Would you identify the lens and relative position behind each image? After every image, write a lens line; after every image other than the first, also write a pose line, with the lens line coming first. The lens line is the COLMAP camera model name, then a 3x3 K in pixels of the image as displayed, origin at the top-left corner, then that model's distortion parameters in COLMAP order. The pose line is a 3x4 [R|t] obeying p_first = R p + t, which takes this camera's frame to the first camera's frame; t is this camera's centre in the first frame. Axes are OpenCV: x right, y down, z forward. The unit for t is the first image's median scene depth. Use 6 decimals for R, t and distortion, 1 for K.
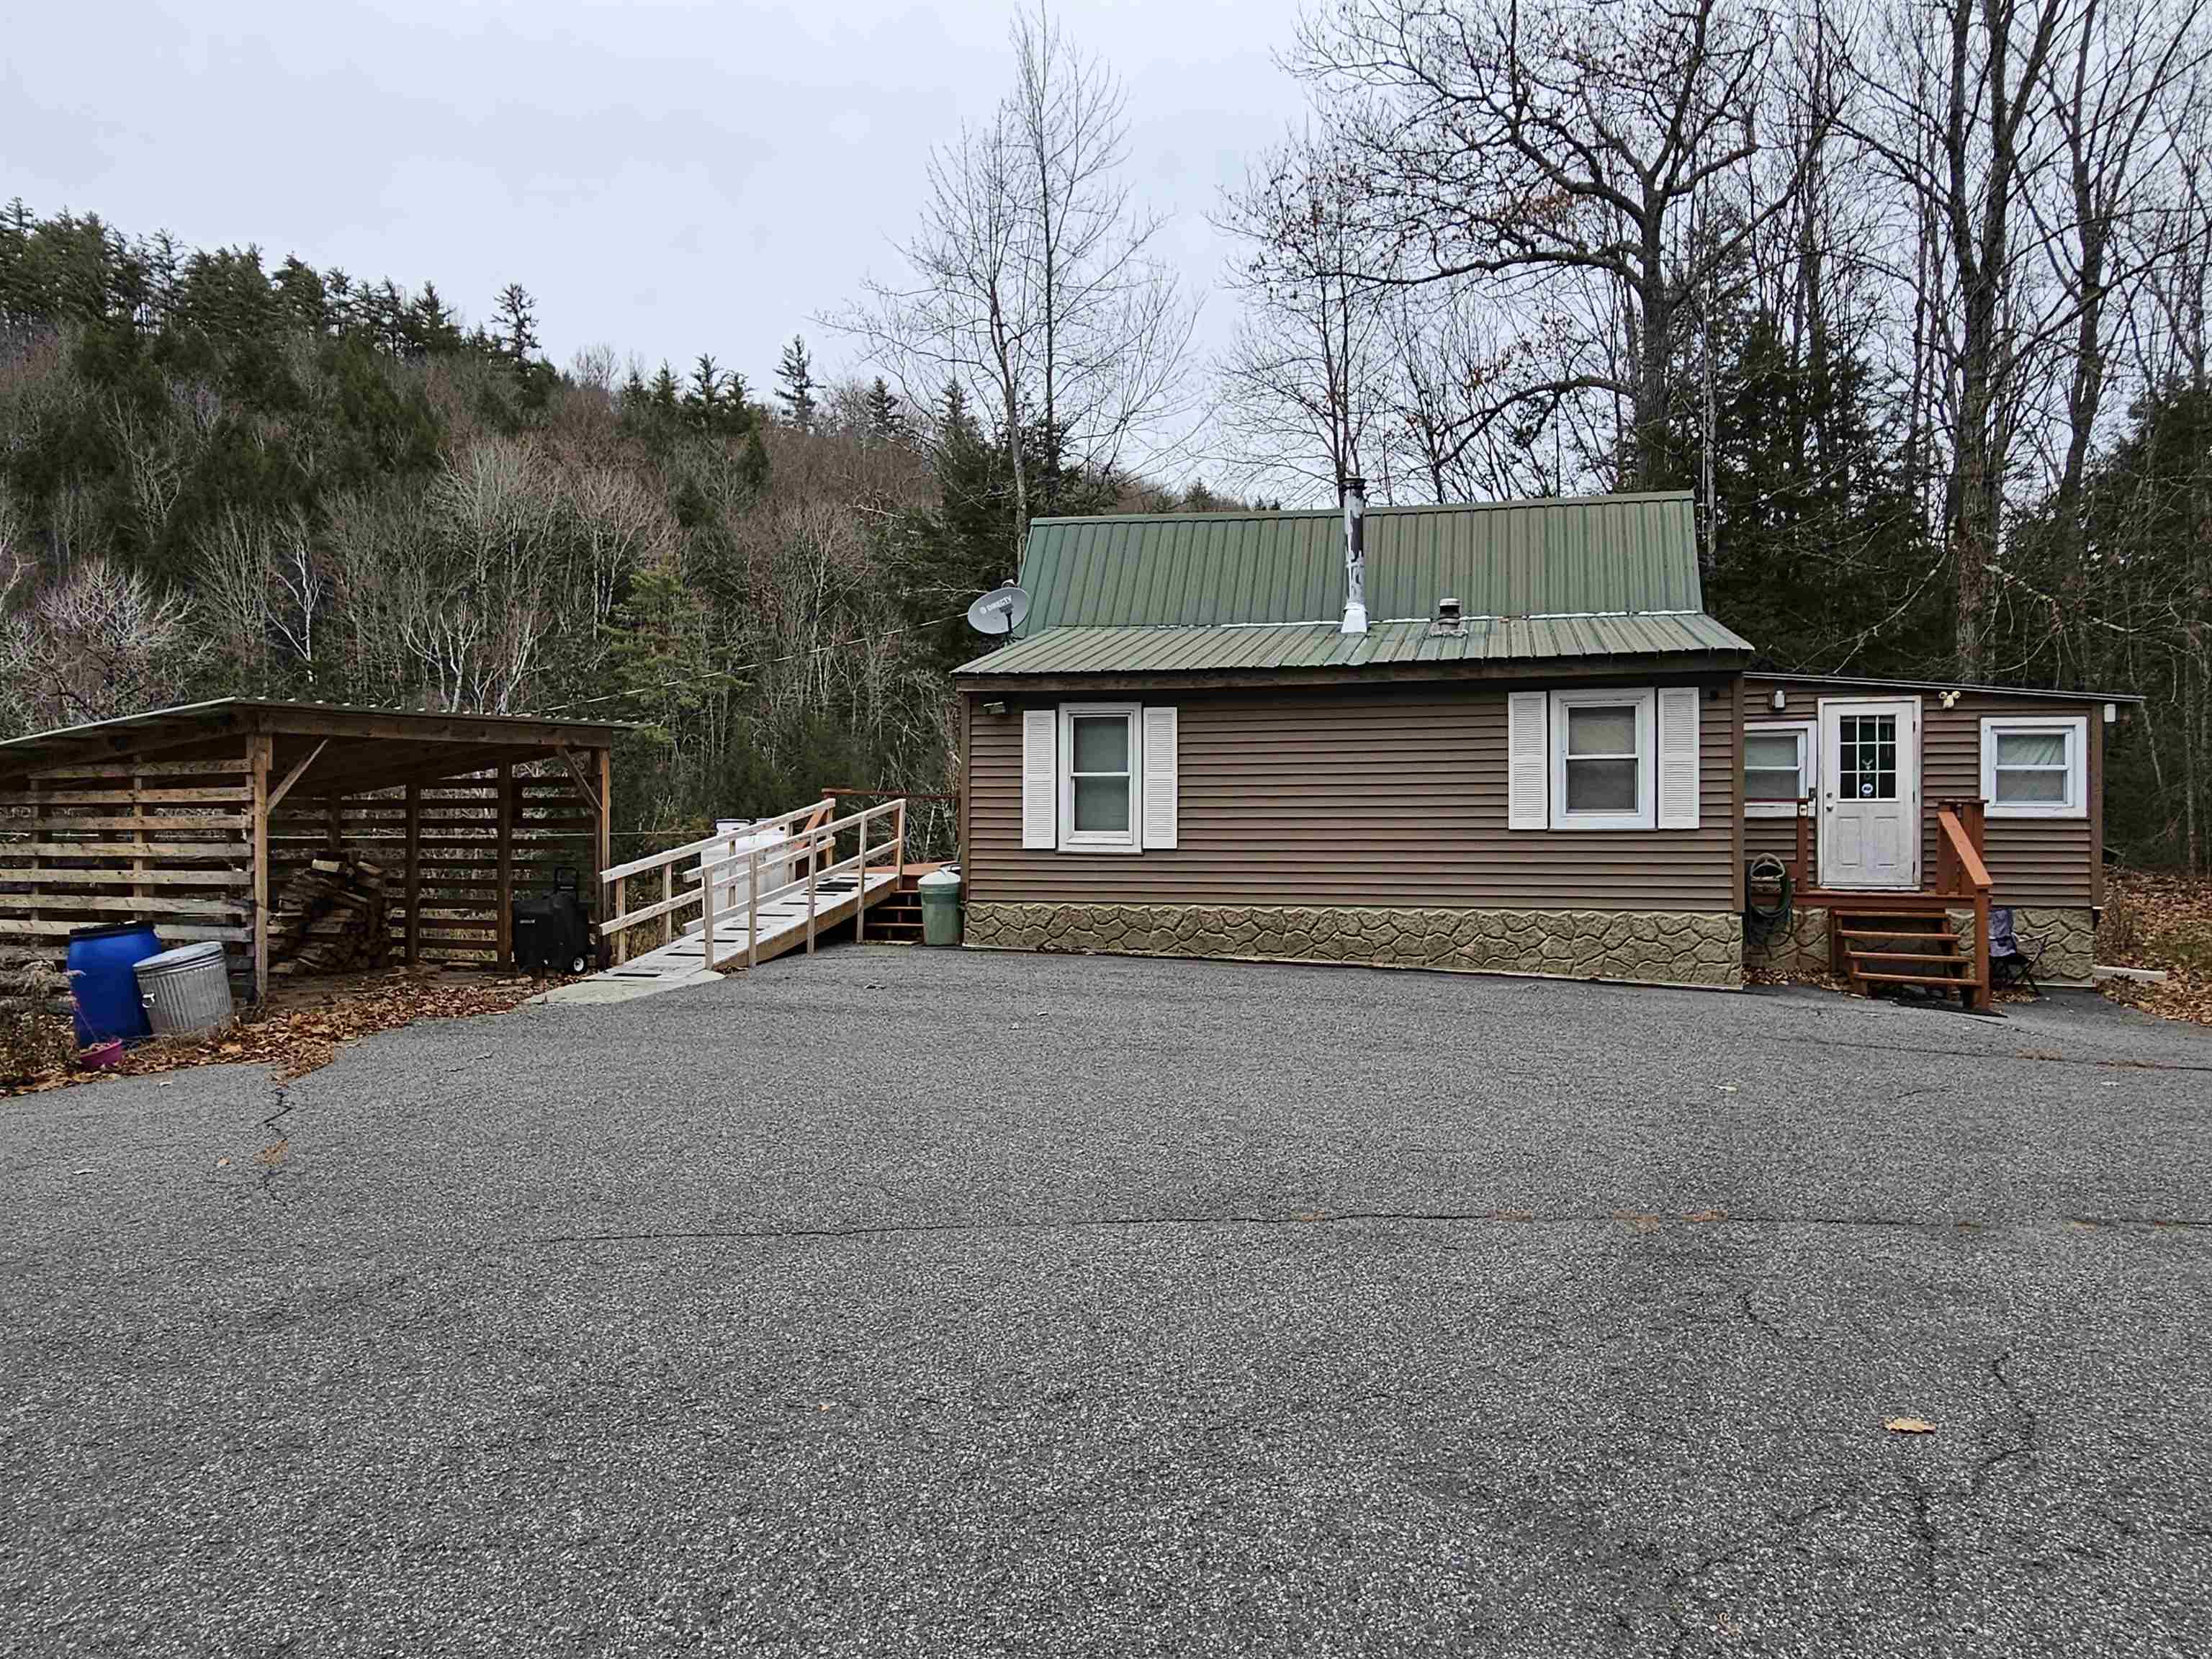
lens RADIAL K [[1466.2, 0, 1106.0], [0, 1466.2, 829.5], [0, 0, 1]] dist [0.000580, -0.000457]
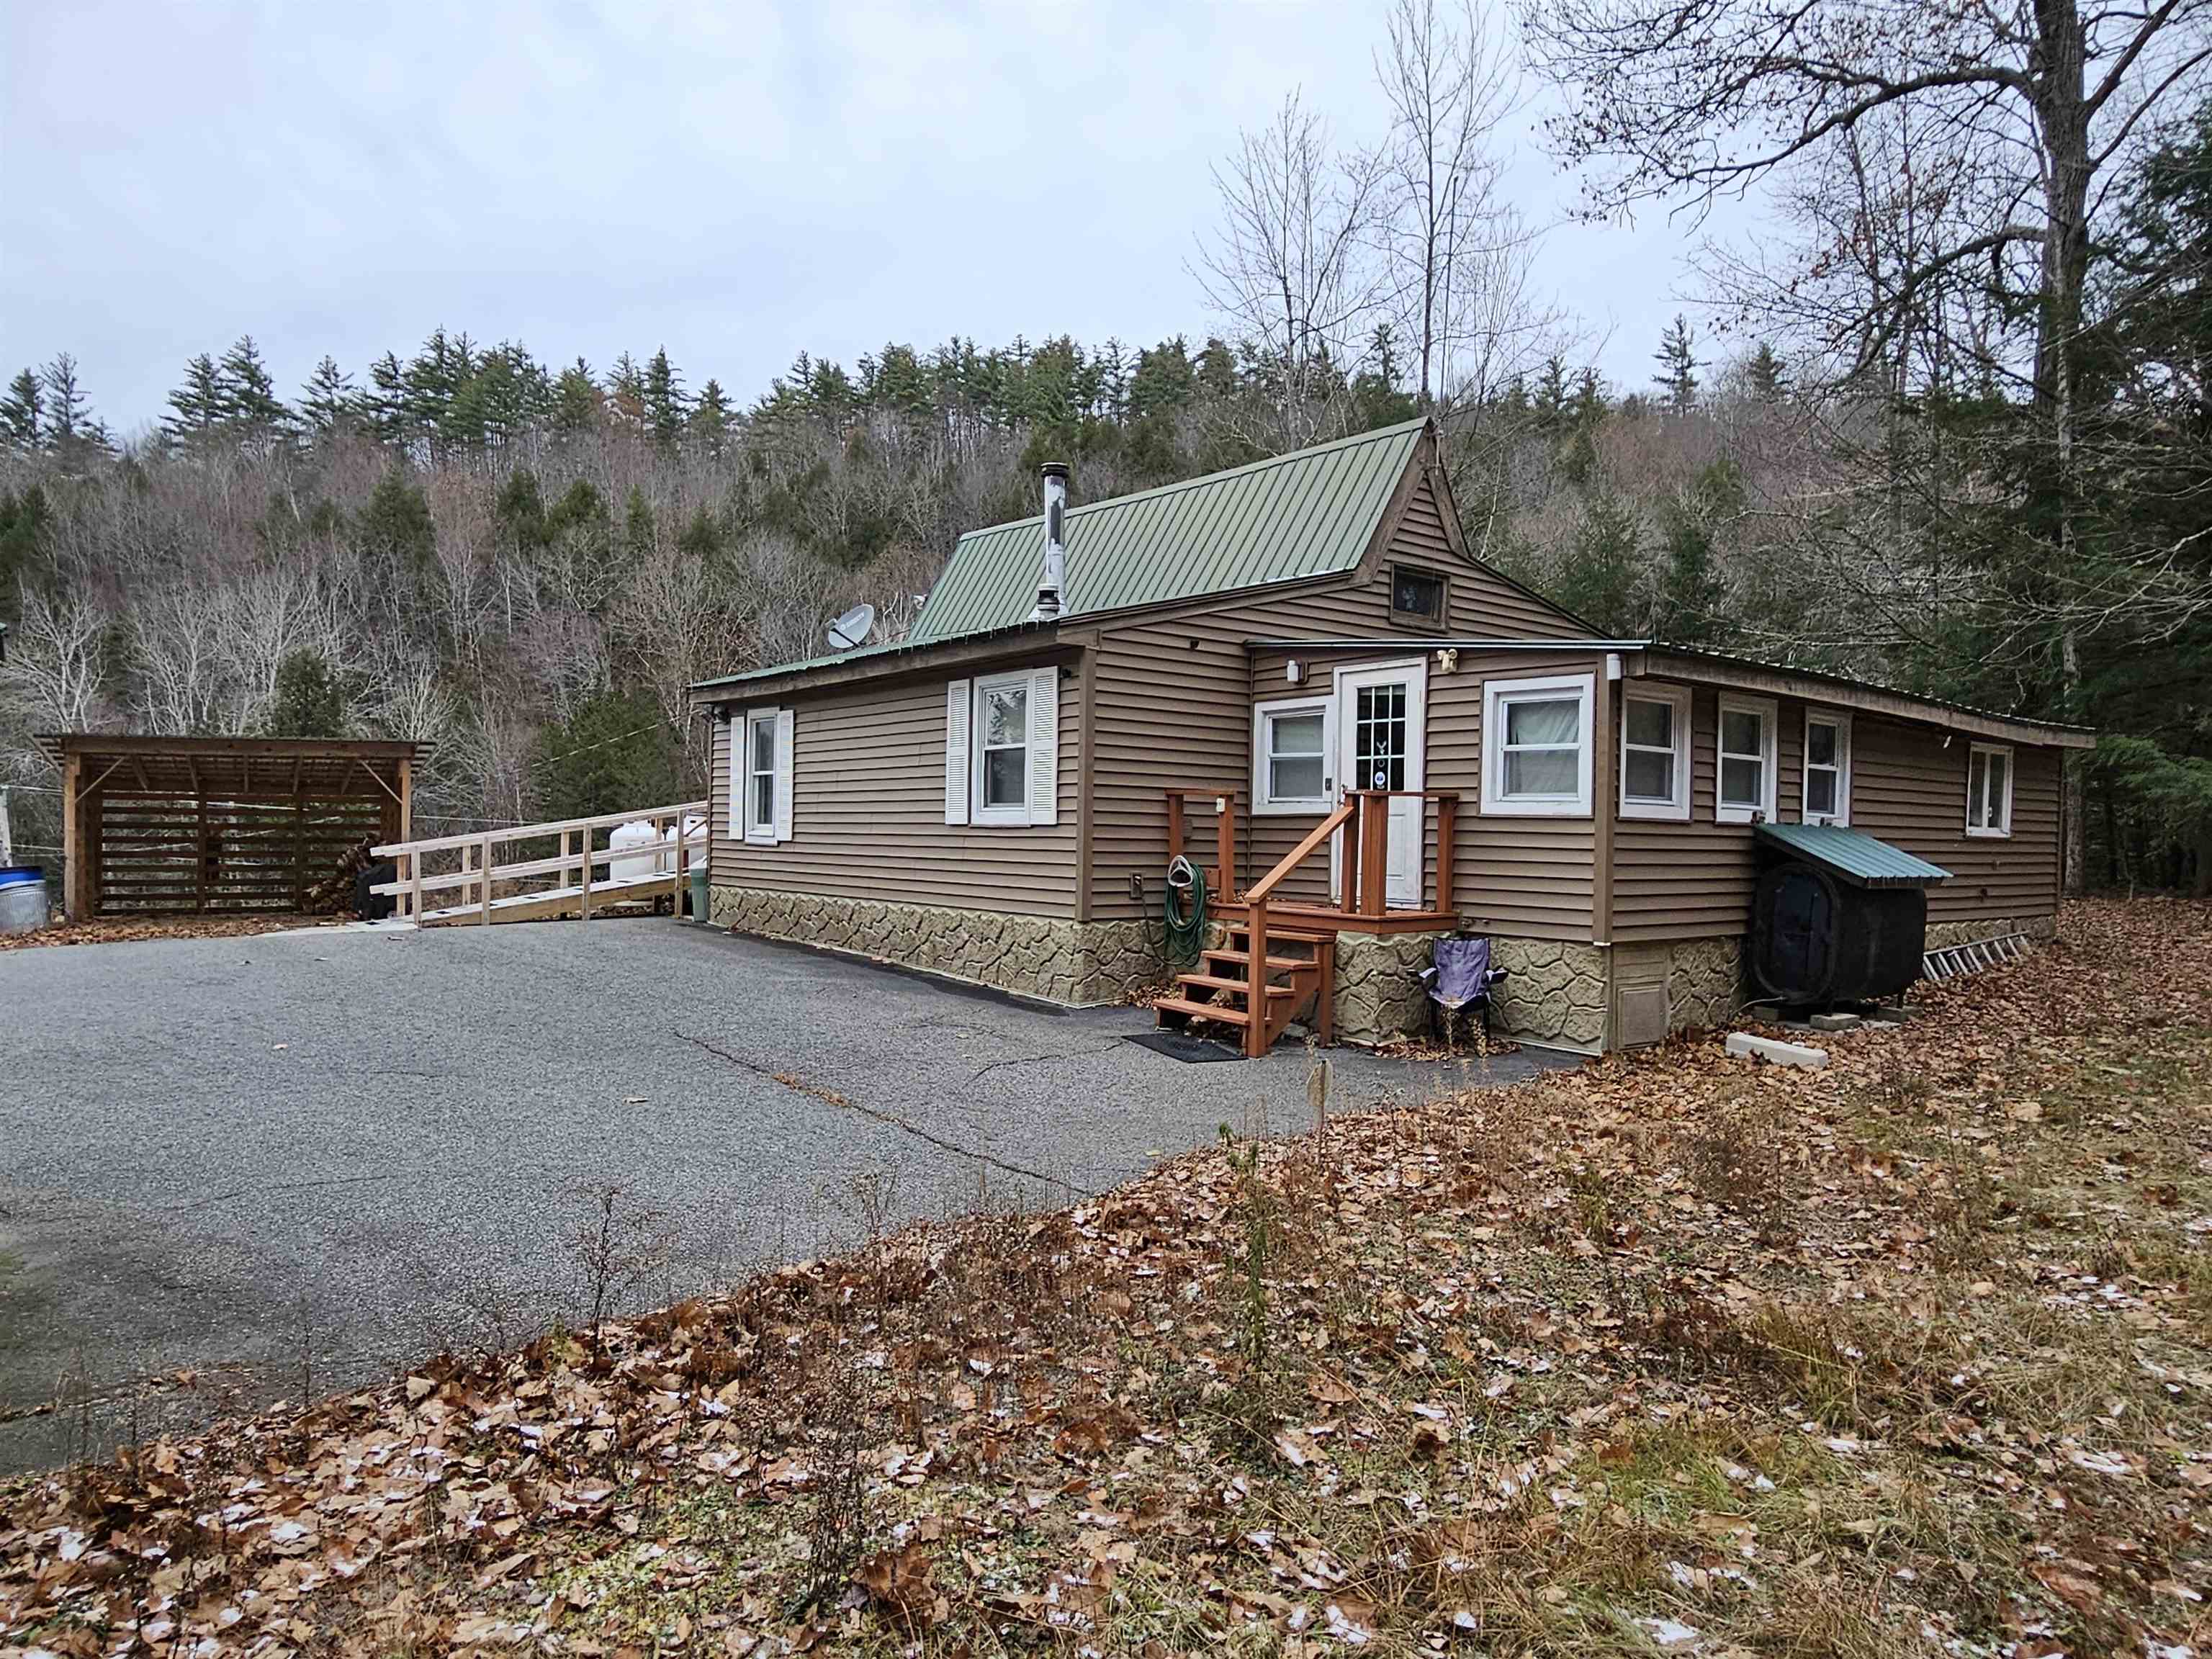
lens RADIAL K [[1466.2, 0, 1106.0], [0, 1466.2, 829.5], [0, 0, 1]] dist [0.000580, -0.000457]
pose [[0.791282, 0.011084, -0.611350, 0.883936], [-0.013427, 0.999910, 0.000749, 0.001029], [0.611303, 0.007616, 0.791360, 0.285319]]
